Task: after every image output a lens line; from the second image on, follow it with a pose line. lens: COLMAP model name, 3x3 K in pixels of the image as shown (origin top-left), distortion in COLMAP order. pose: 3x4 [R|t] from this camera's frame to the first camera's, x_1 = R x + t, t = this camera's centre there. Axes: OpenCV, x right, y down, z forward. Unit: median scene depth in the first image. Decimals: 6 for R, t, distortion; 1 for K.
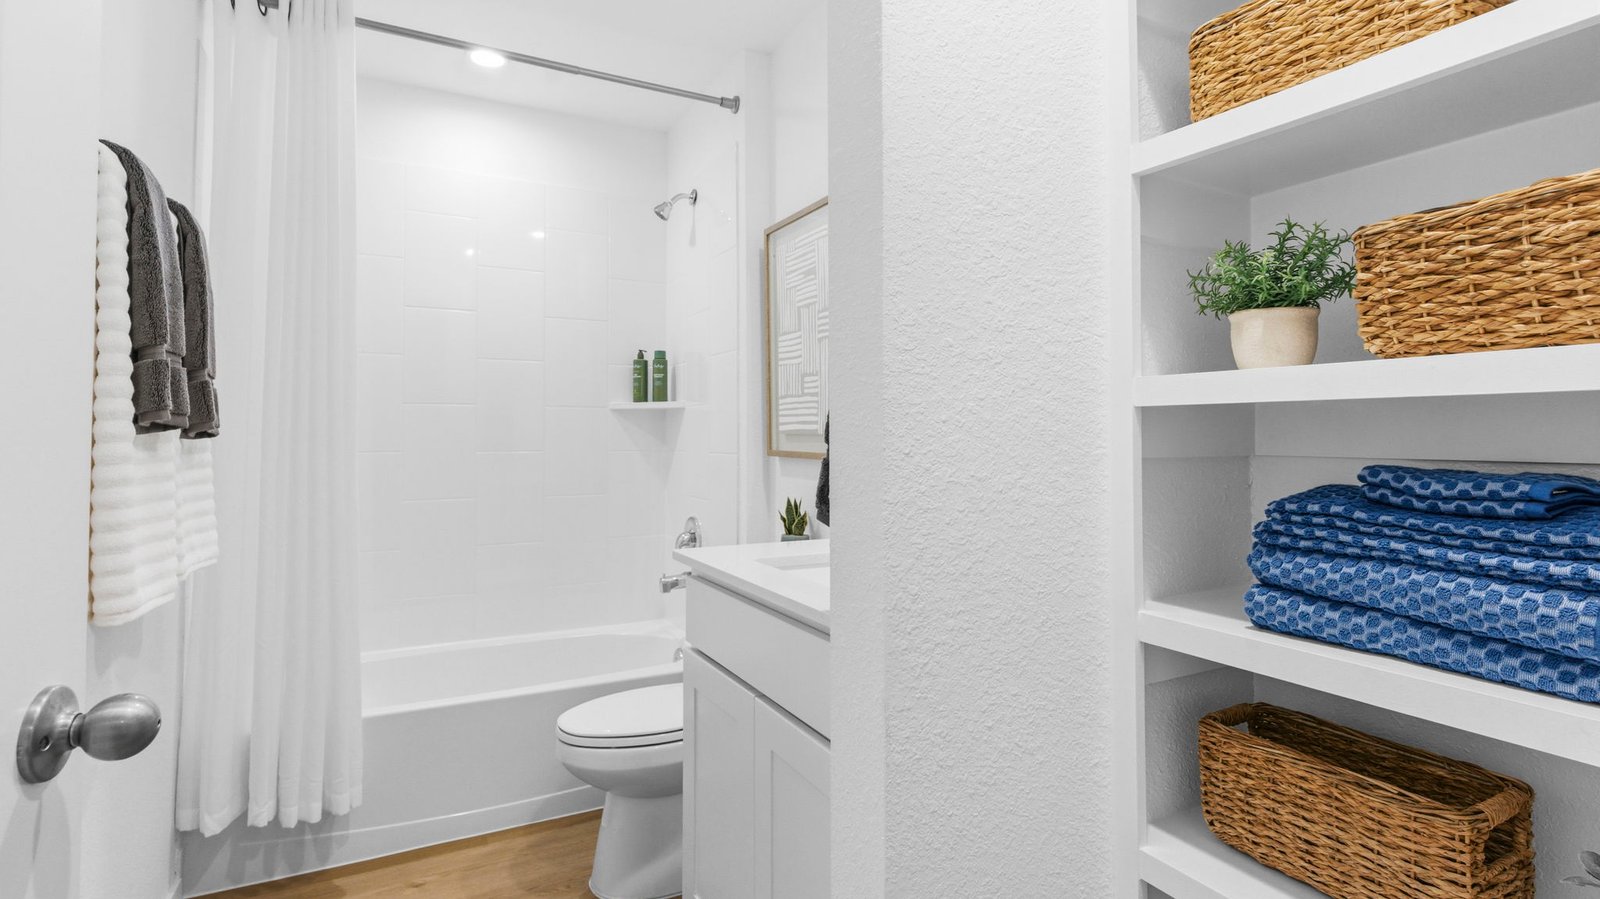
lens RADIAL K [[773.0, 0, 802.1], [0, 773.0, 408.3], [0, 0, 1]] dist [0.000388, -0.000108]
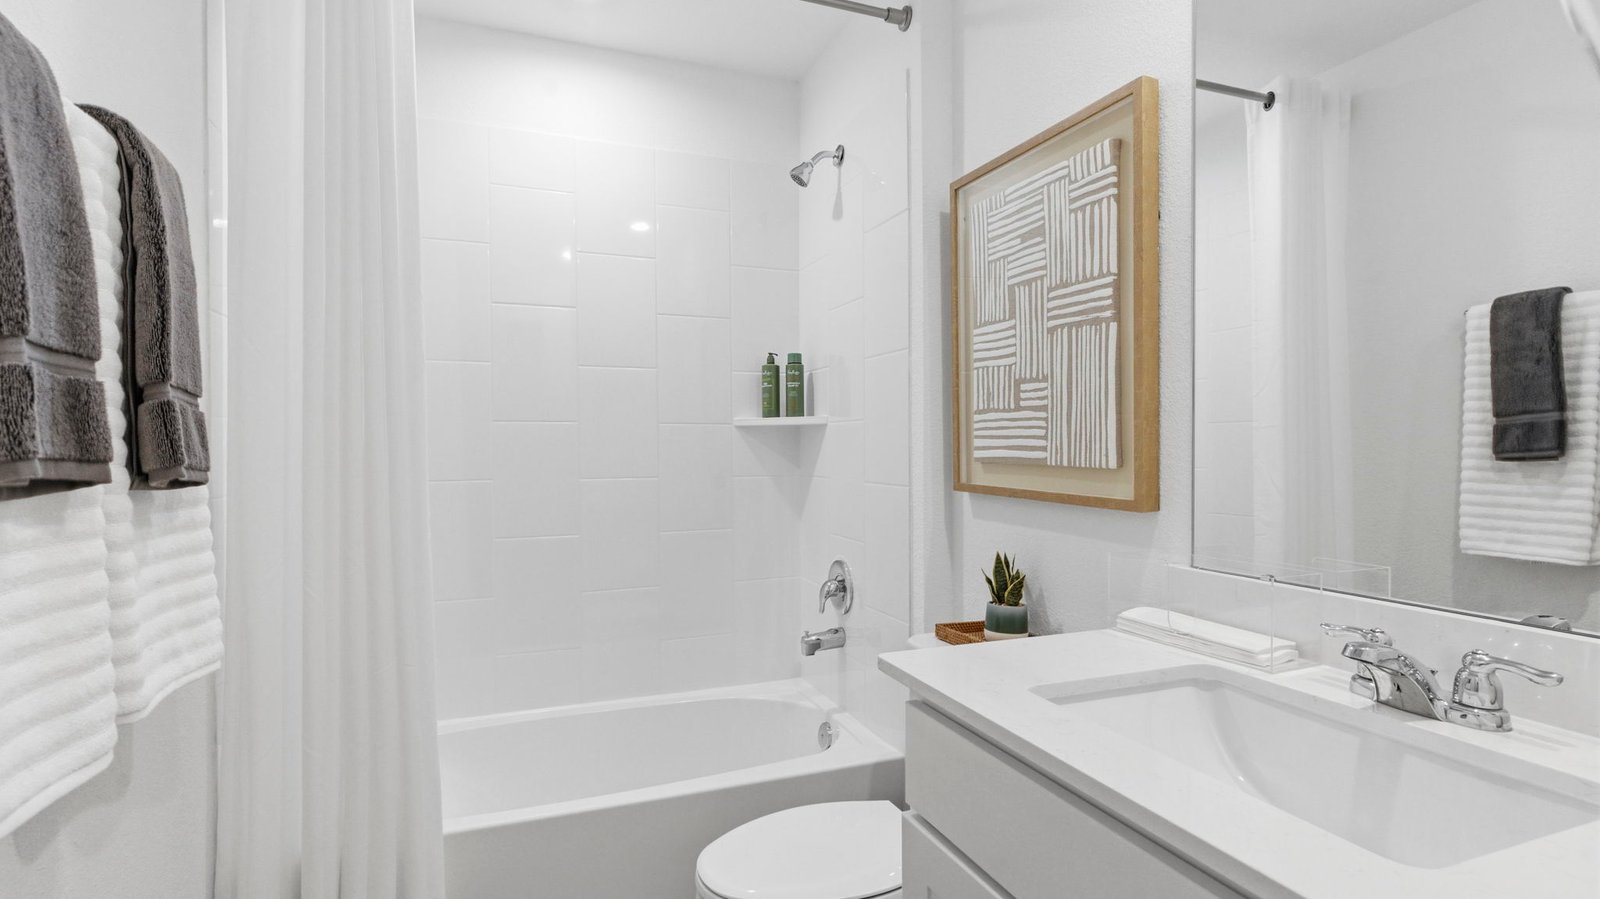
lens RADIAL K [[776.0, 0, 800.0], [0, 776.0, 449.5], [0, 0, 1]] dist [-0.000885, 0.000032]
pose [[0.993094, -0.001676, -0.117309, -0.106968], [0.006690, 0.999080, 0.042364, -0.010769], [0.117130, -0.042856, 0.992191, 0.245500]]
